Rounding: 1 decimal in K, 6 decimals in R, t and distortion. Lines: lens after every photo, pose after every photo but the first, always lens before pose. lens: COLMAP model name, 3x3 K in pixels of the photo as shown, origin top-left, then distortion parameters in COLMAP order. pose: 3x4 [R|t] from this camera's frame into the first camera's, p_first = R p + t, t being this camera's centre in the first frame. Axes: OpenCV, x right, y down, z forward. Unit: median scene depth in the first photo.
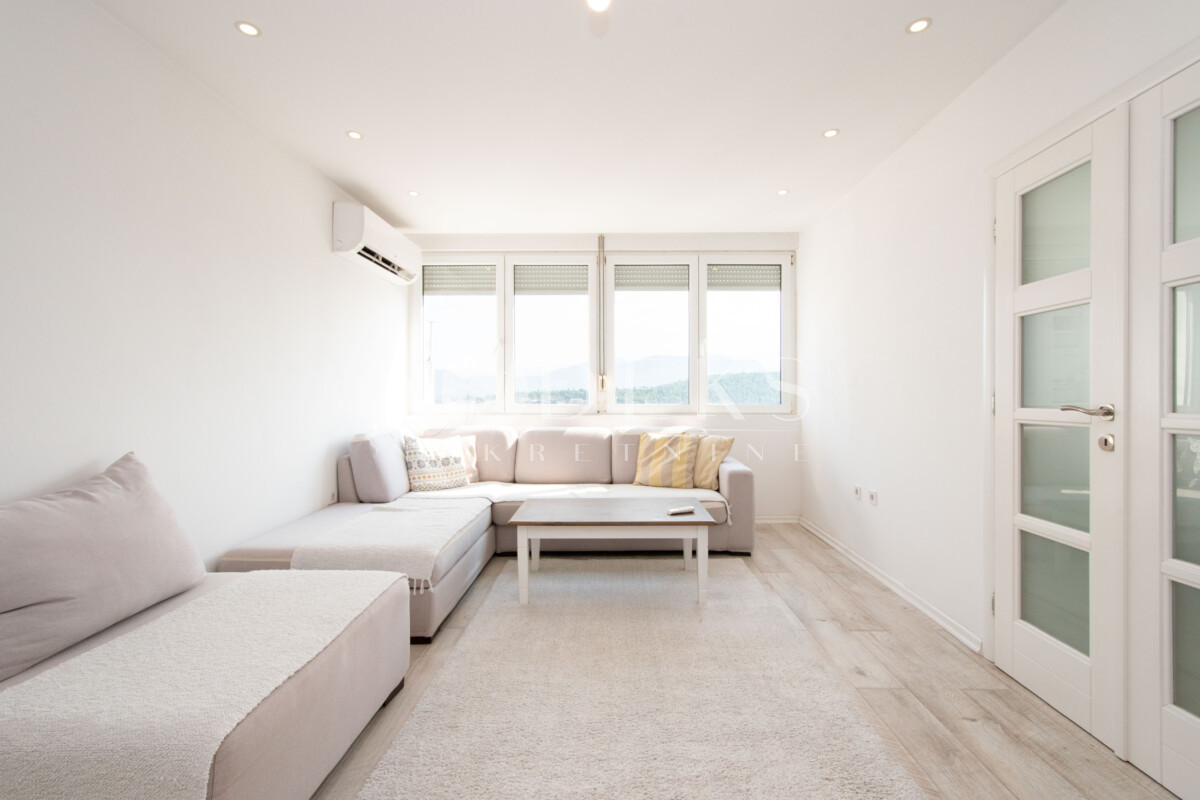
lens RADIAL K [[534.4, 0, 603.4], [0, 534.4, 395.4], [0, 0, 1]] dist [0.013536, 0.000032]
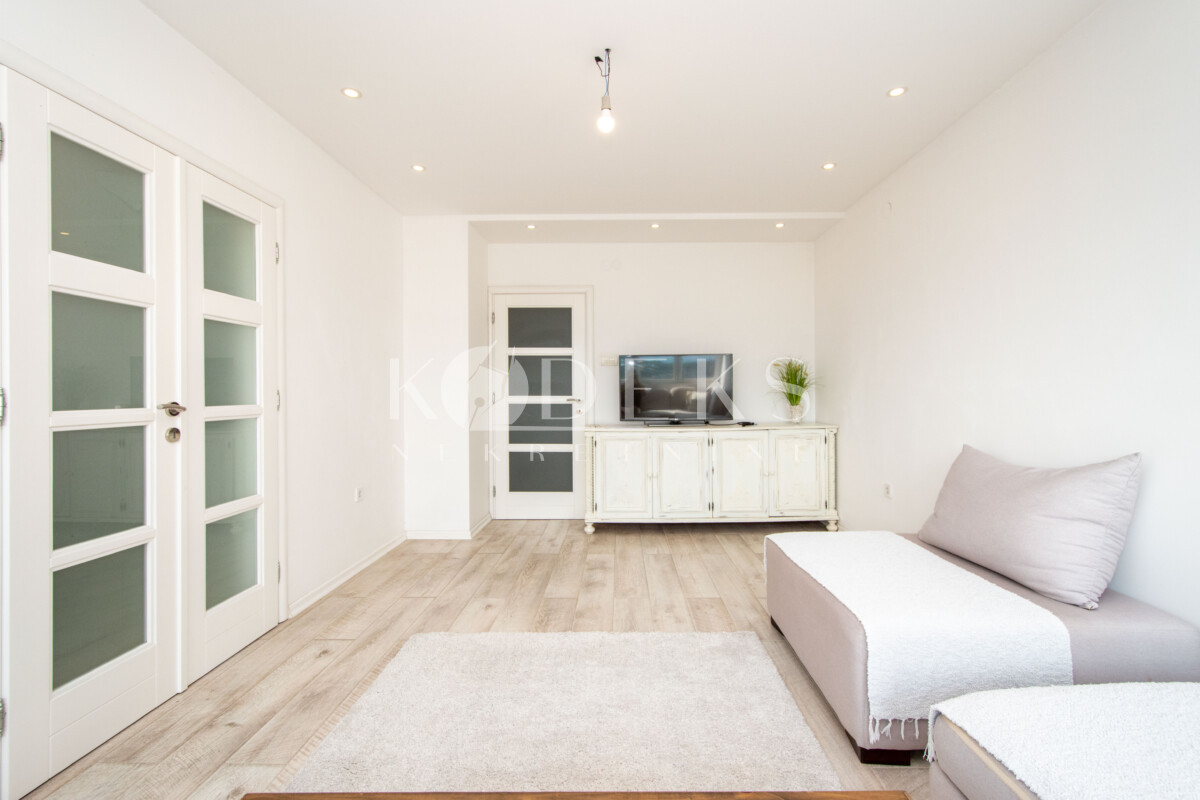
lens RADIAL K [[534.4, 0, 600.4], [0, 534.4, 395.9], [0, 0, 1]] dist [0.013536, 0.000032]
pose [[-0.999865, 0.003833, 0.015985, -0.005080], [0.003950, 0.999966, 0.007293, 0.000403], [-0.015956, 0.007356, -0.999846, 2.026257]]
